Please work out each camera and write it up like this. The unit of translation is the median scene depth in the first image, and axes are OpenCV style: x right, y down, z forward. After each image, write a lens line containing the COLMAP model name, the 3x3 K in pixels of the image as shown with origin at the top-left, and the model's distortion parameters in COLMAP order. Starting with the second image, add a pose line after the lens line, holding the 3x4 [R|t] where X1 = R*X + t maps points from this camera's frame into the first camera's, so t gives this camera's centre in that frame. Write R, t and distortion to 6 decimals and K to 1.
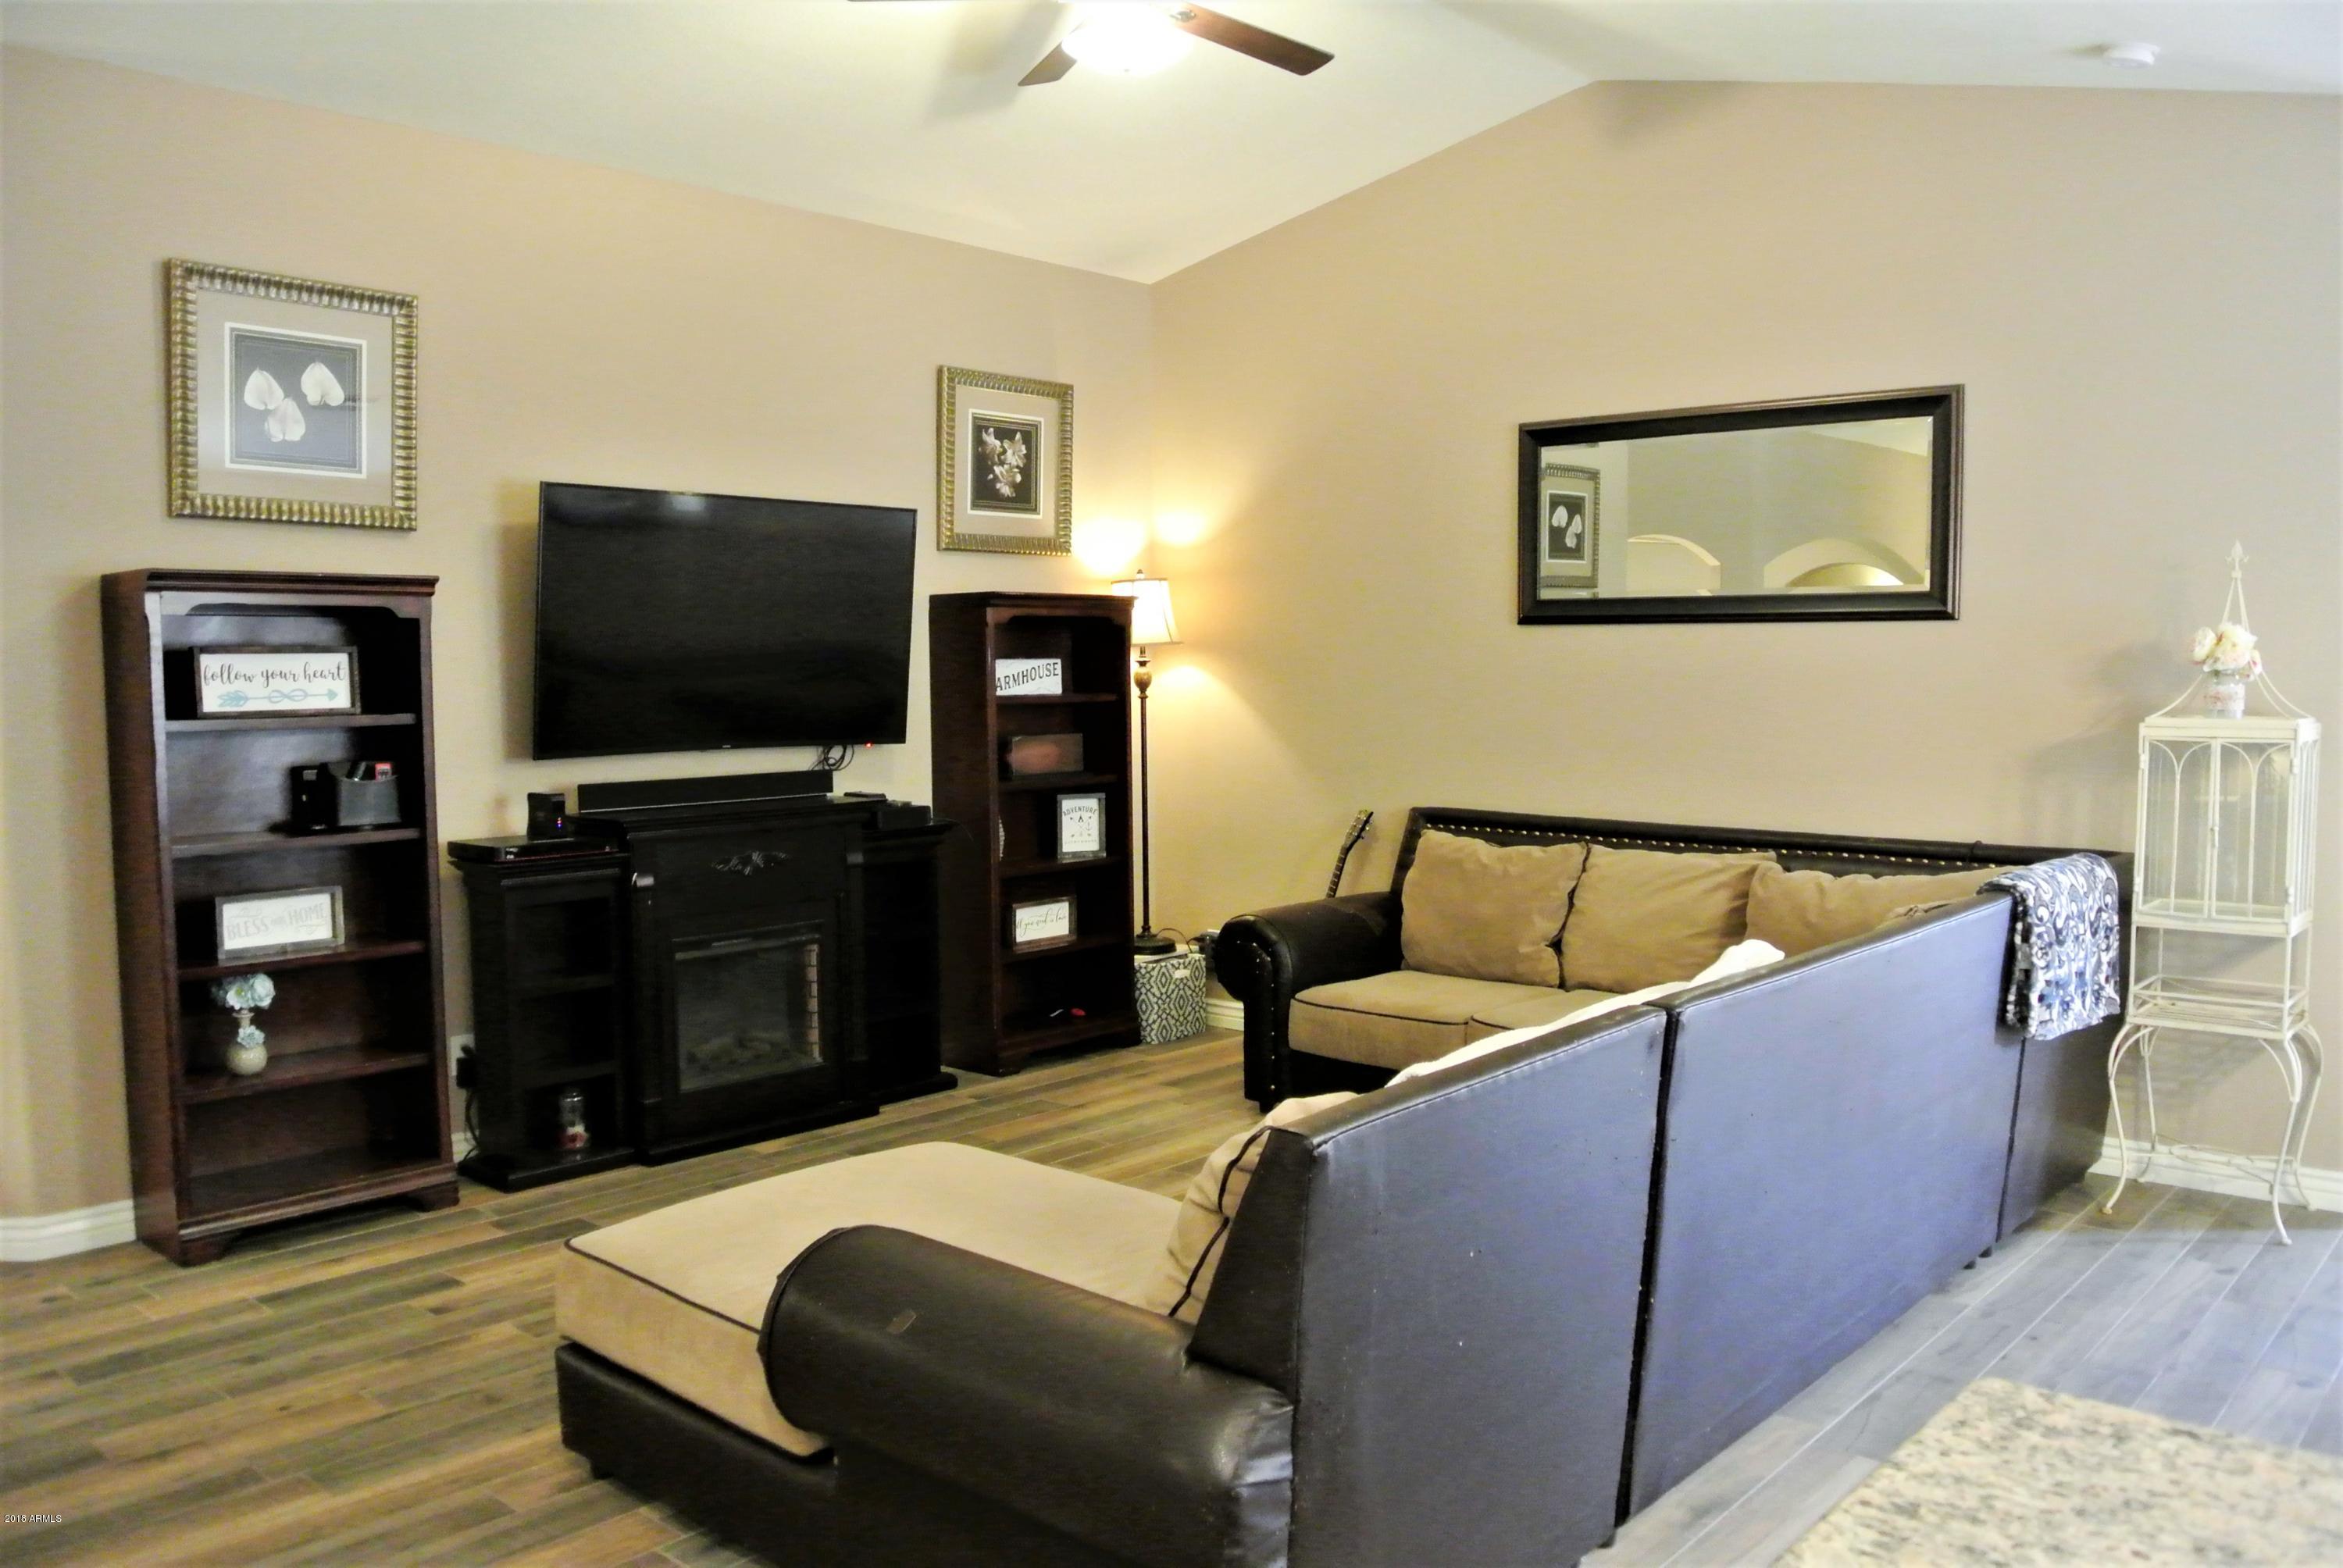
lens RADIAL K [[1827.3, 0, 1171.5], [0, 1827.3, 784.0], [0, 0, 1]] dist [-0.056878, -0.000026]
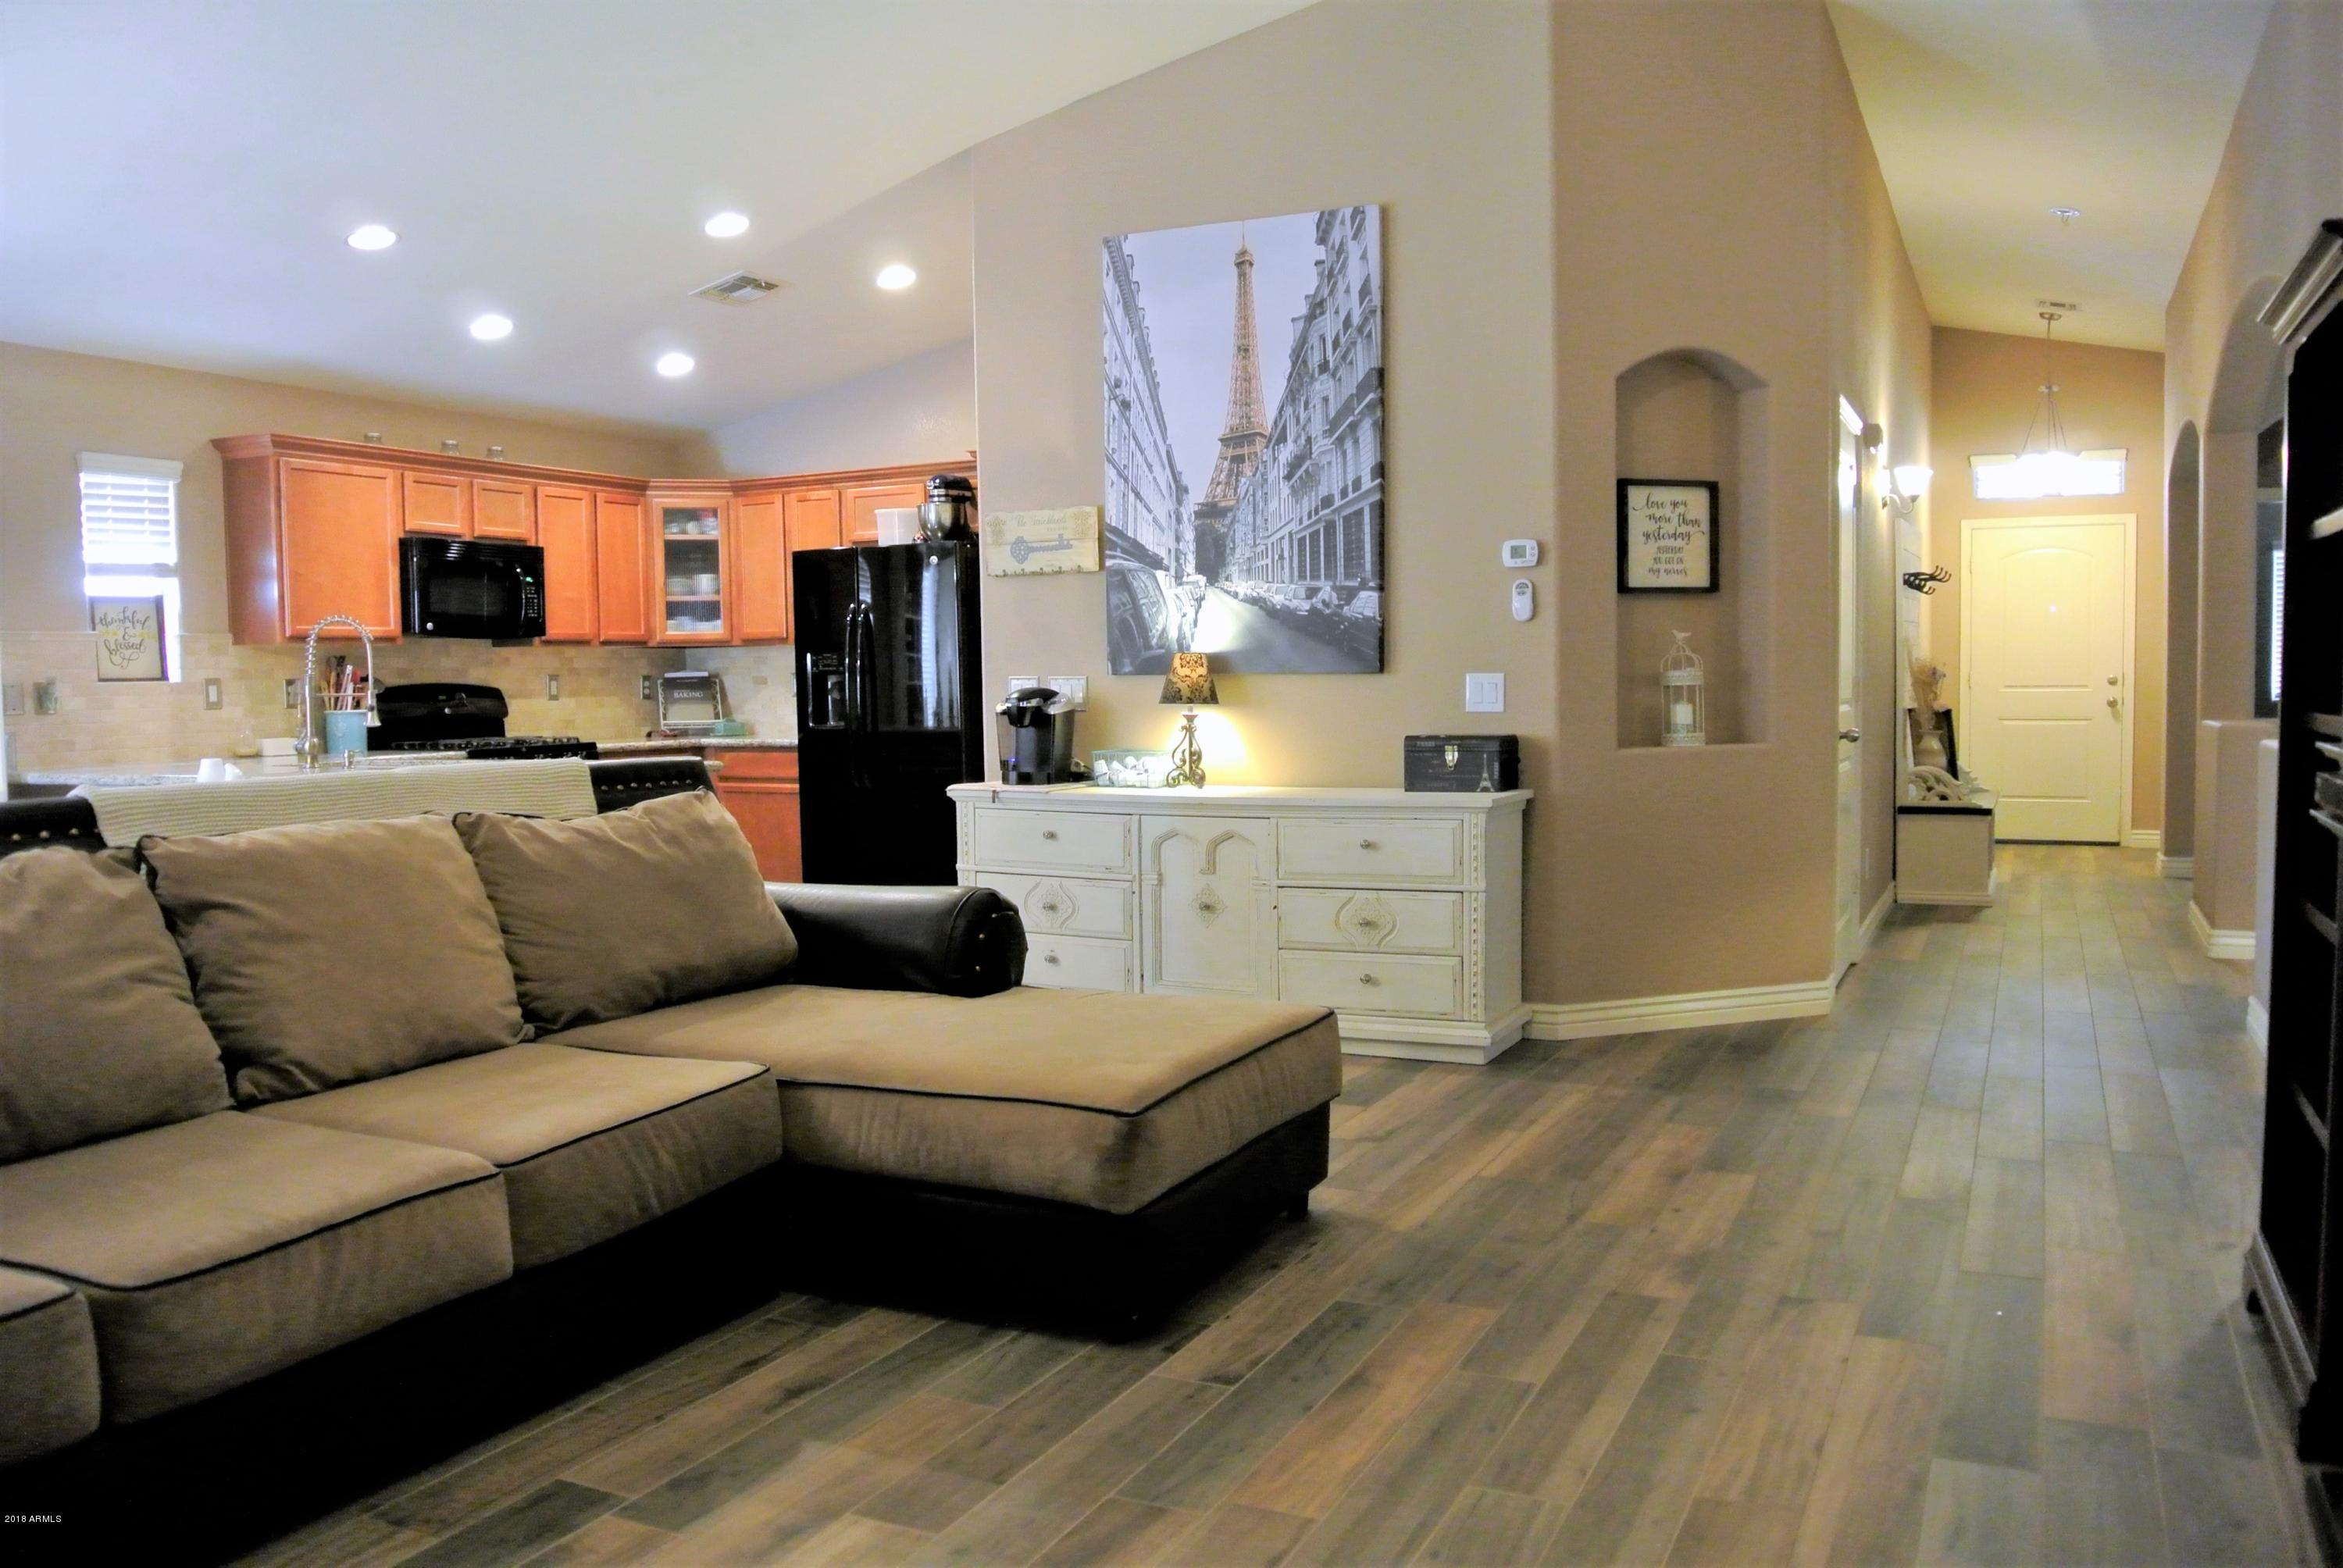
lens RADIAL K [[1808.8, 0, 1180.9], [0, 1808.8, 799.1], [0, 0, 1]] dist [-0.092920, 0.044869]
pose [[-0.961856, 0.032539, -0.271614, 0.051025], [-0.005239, 0.990527, 0.137216, -0.027763], [0.273506, 0.133405, -0.952574, 1.617117]]
